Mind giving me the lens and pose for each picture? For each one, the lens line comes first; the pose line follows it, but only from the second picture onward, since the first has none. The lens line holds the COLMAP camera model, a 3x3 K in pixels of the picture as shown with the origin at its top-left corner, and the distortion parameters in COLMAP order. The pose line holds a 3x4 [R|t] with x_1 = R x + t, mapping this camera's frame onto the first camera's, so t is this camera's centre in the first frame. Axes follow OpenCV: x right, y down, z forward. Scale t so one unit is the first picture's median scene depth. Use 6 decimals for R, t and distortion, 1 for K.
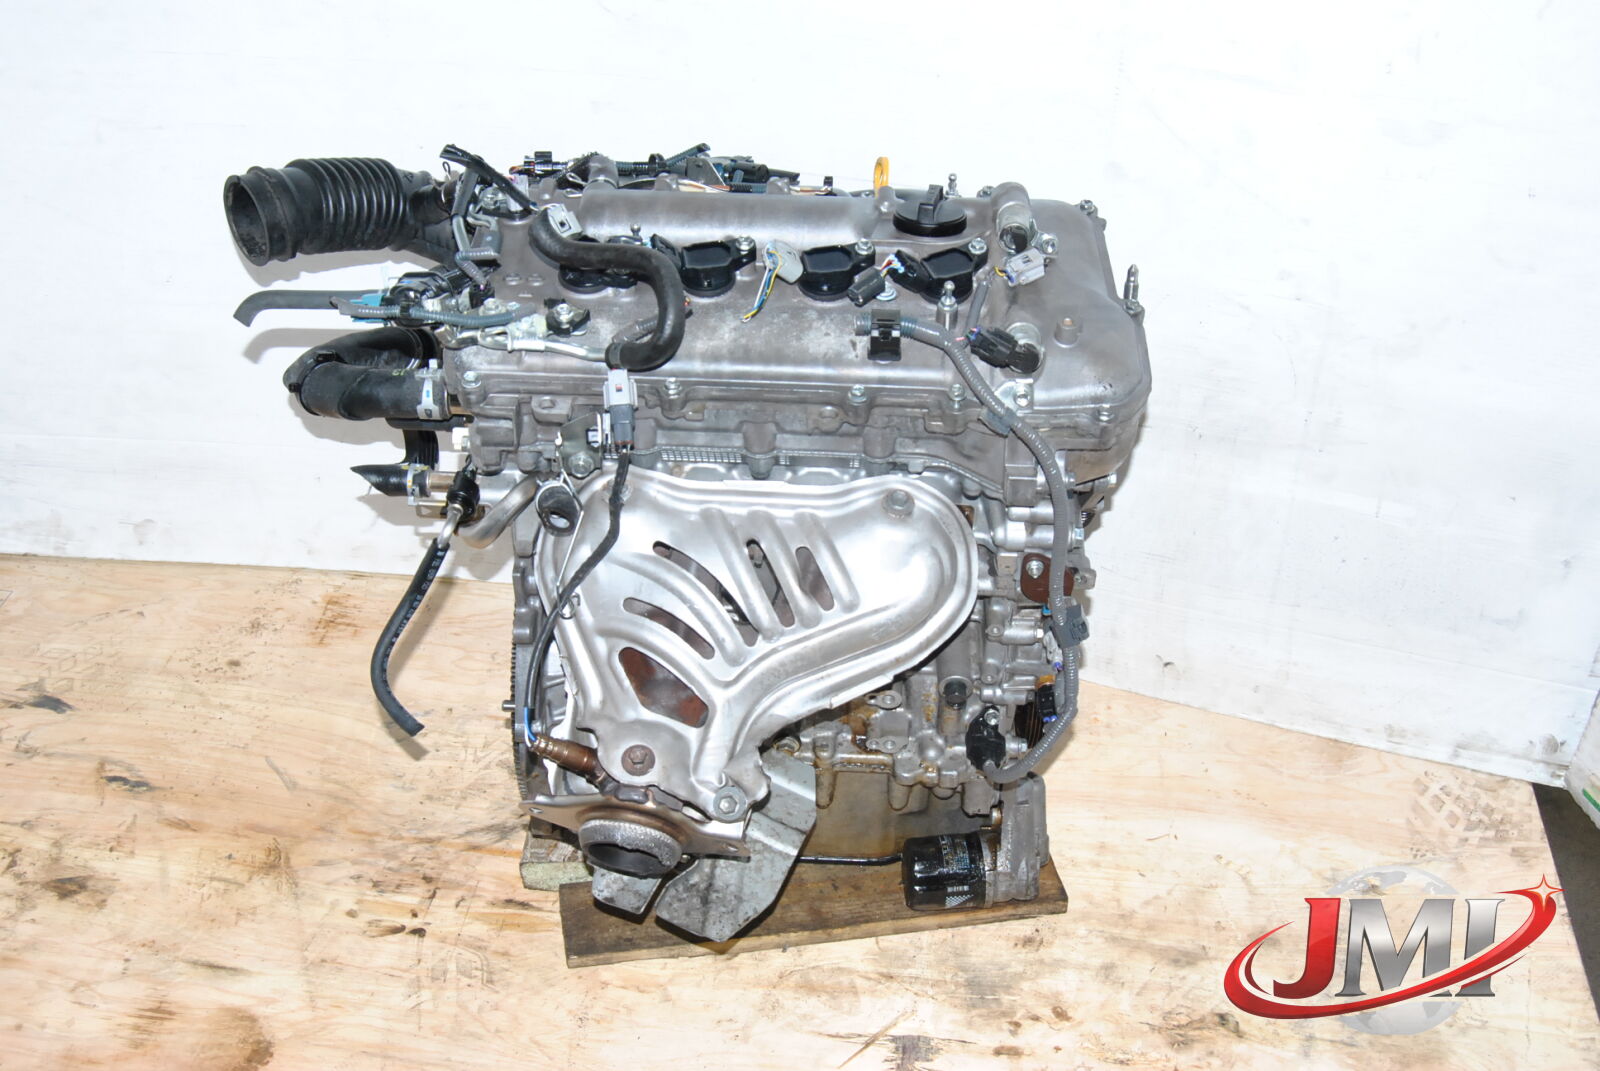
lens RADIAL K [[1924.4, 0, 800.0], [0, 1924.4, 535.5], [0, 0, 1]] dist [-0.017355, -0.030289]
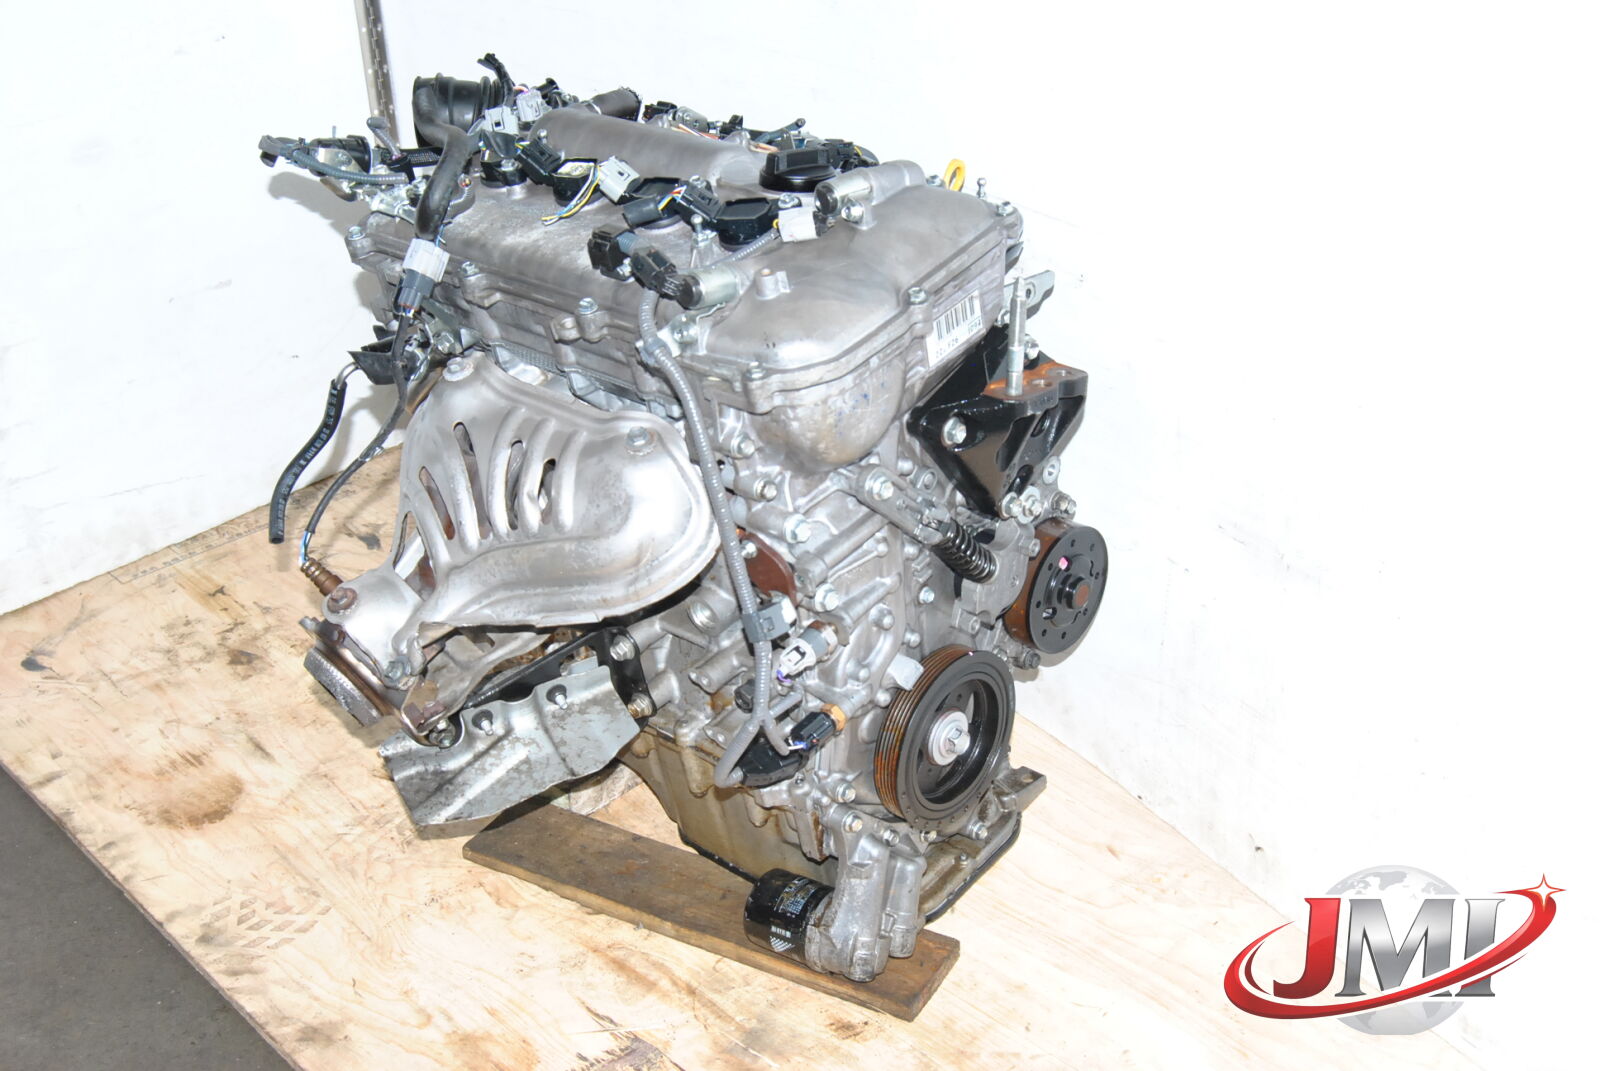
lens RADIAL K [[1924.4, 0, 800.0], [0, 1924.4, 535.5], [0, 0, 1]] dist [-0.017355, -0.030289]
pose [[0.755806, 0.251385, -0.604618, 0.592214], [-0.317186, 0.948361, -0.002196, 0.004328], [0.572844, 0.193436, 0.796513, 0.240300]]
